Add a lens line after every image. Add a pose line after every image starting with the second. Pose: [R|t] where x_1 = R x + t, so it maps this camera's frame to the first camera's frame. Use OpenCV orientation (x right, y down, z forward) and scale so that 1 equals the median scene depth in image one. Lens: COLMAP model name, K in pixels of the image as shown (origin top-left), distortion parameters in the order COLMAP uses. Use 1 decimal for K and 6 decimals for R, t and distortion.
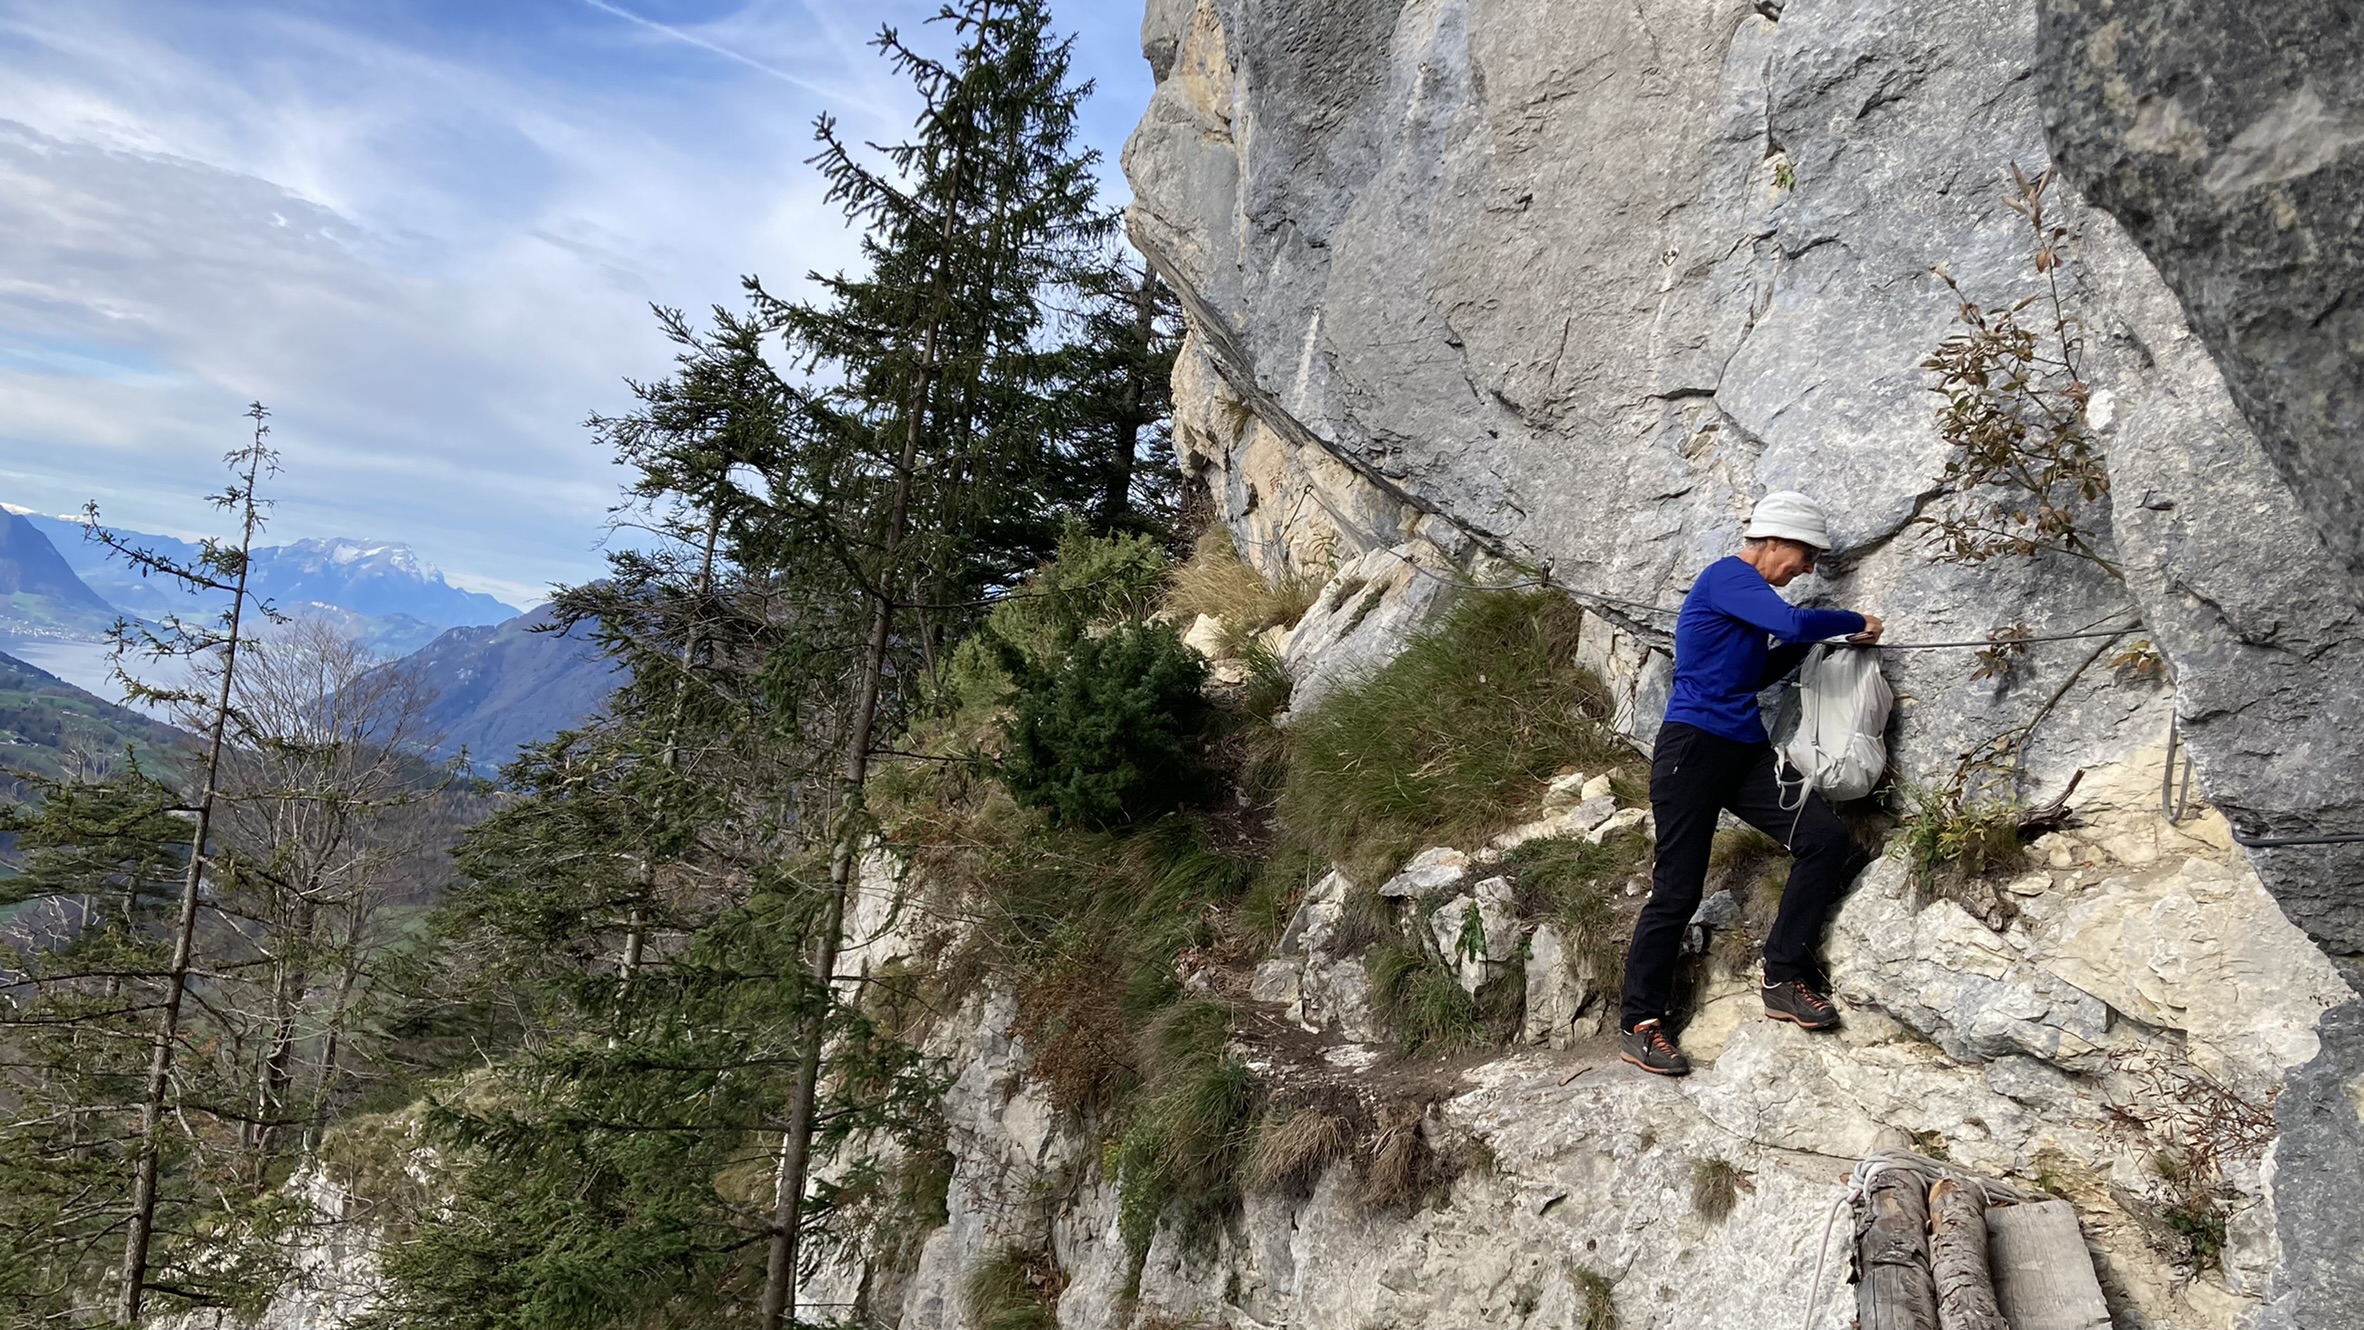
lens RADIAL K [[1960.6, 0, 1182.3], [0, 1960.6, 659.2], [0, 0, 1]] dist [0.037937, -0.012217]
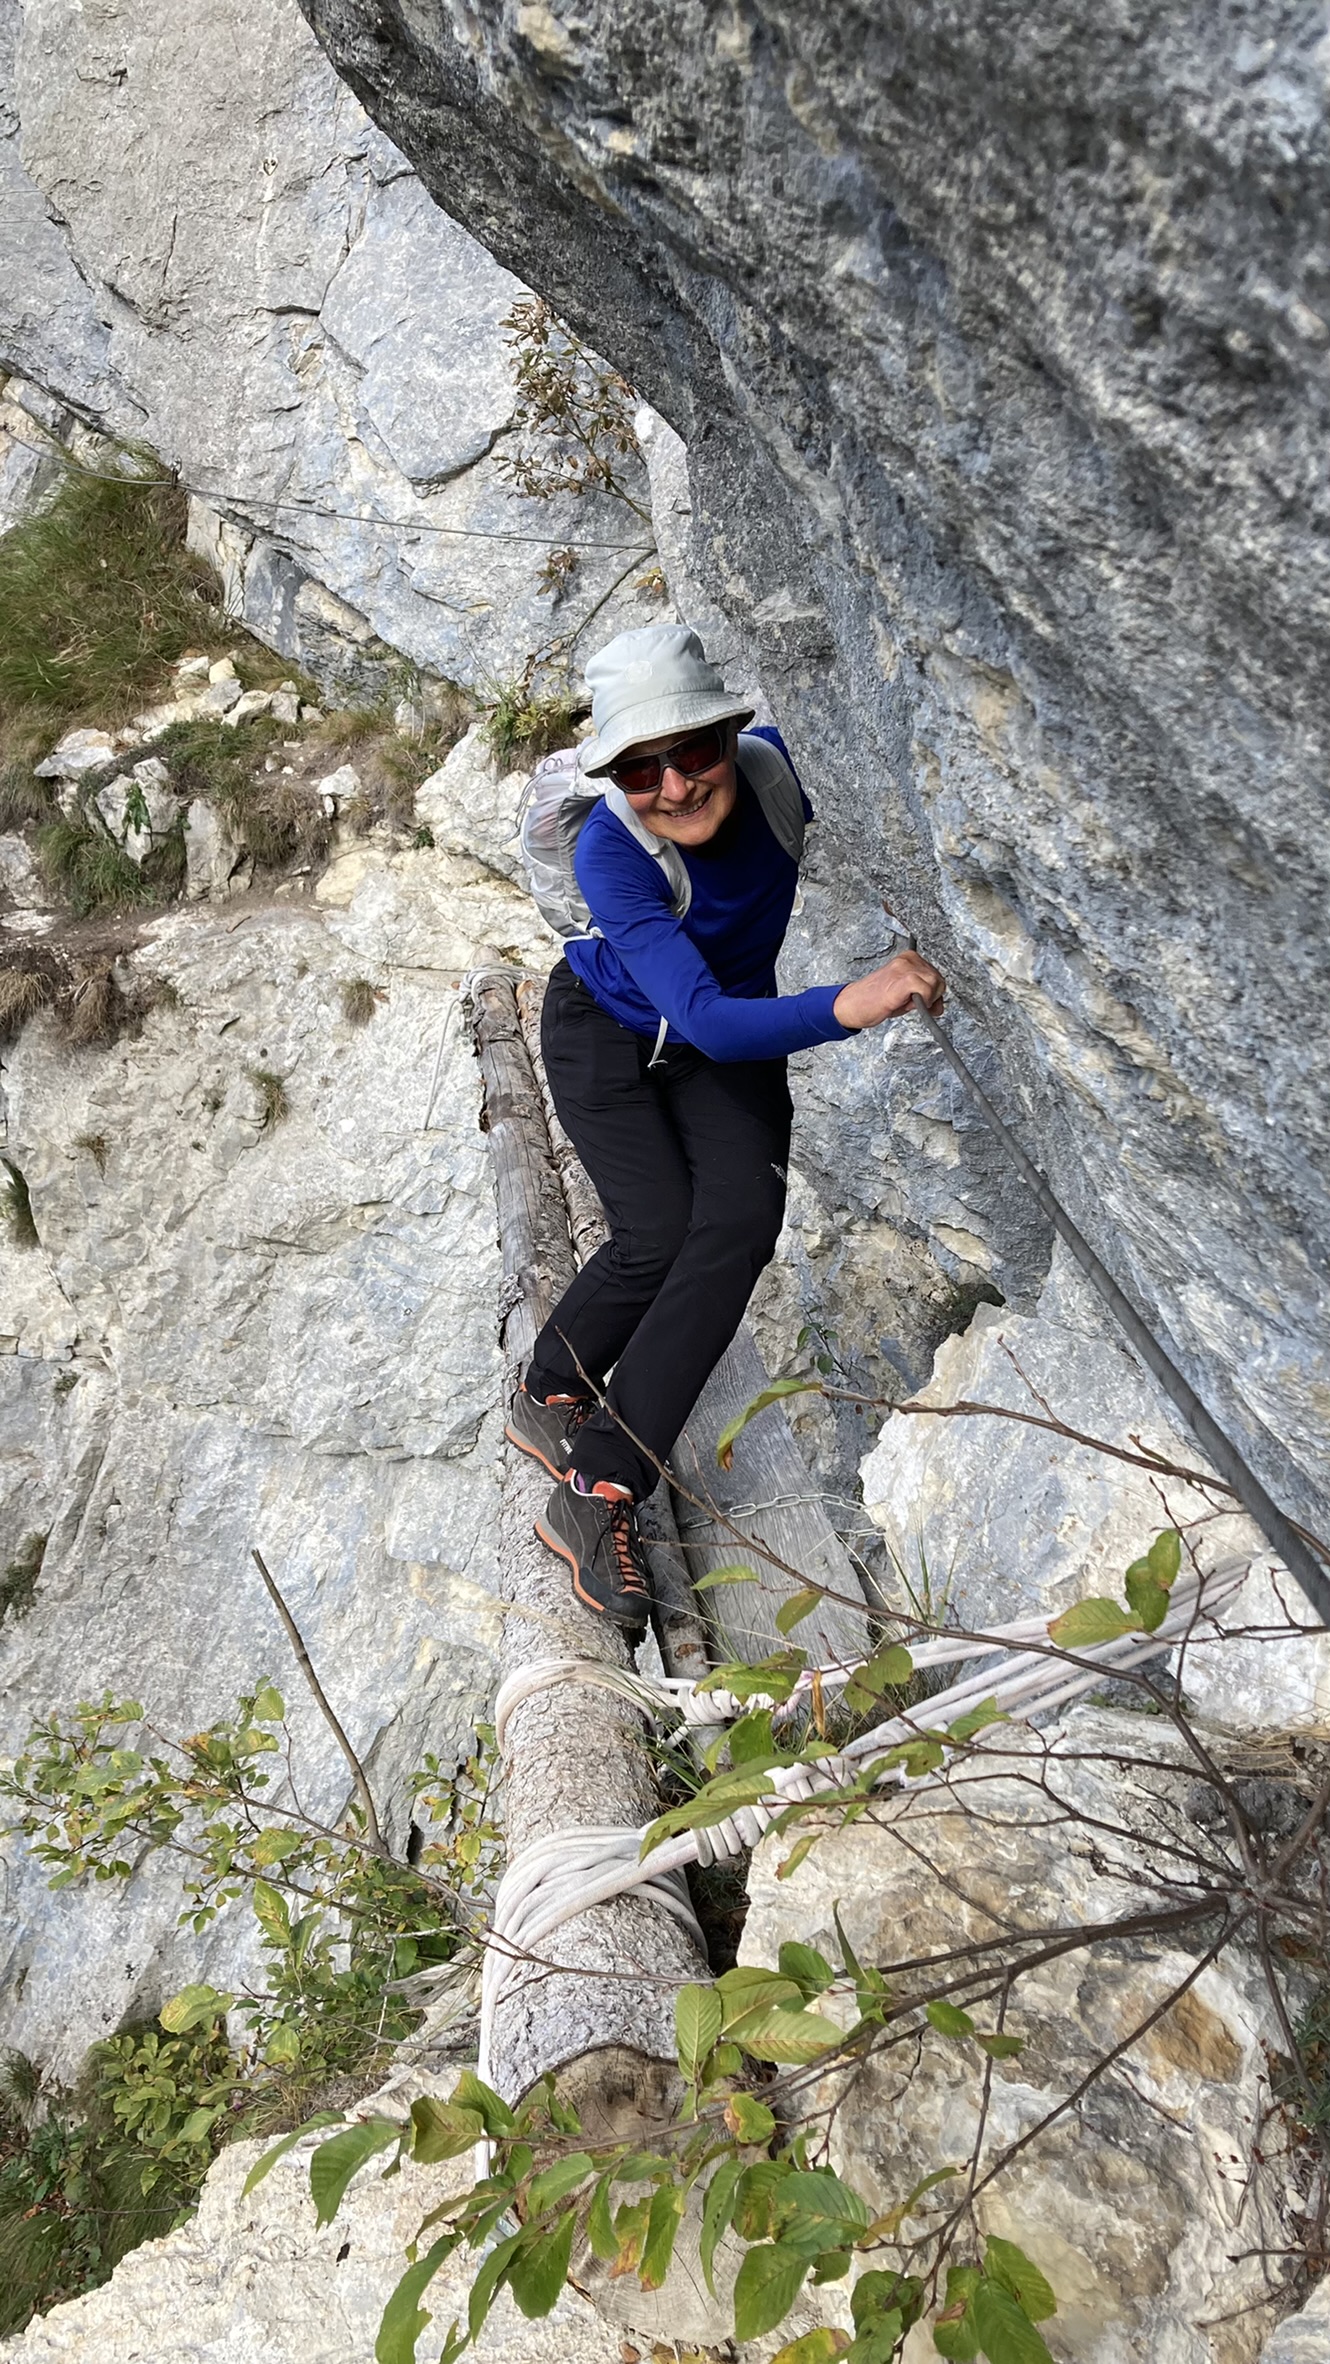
lens RADIAL K [[1960.6, 0, 662.6], [0, 1960.6, 1180.9], [0, 0, 1]] dist [0.037937, -0.012217]
pose [[0.890146, -0.132680, 0.435931, -0.119118], [-0.025073, 0.940960, 0.337588, -0.058225], [-0.454985, -0.311433, 0.834265, -0.195624]]
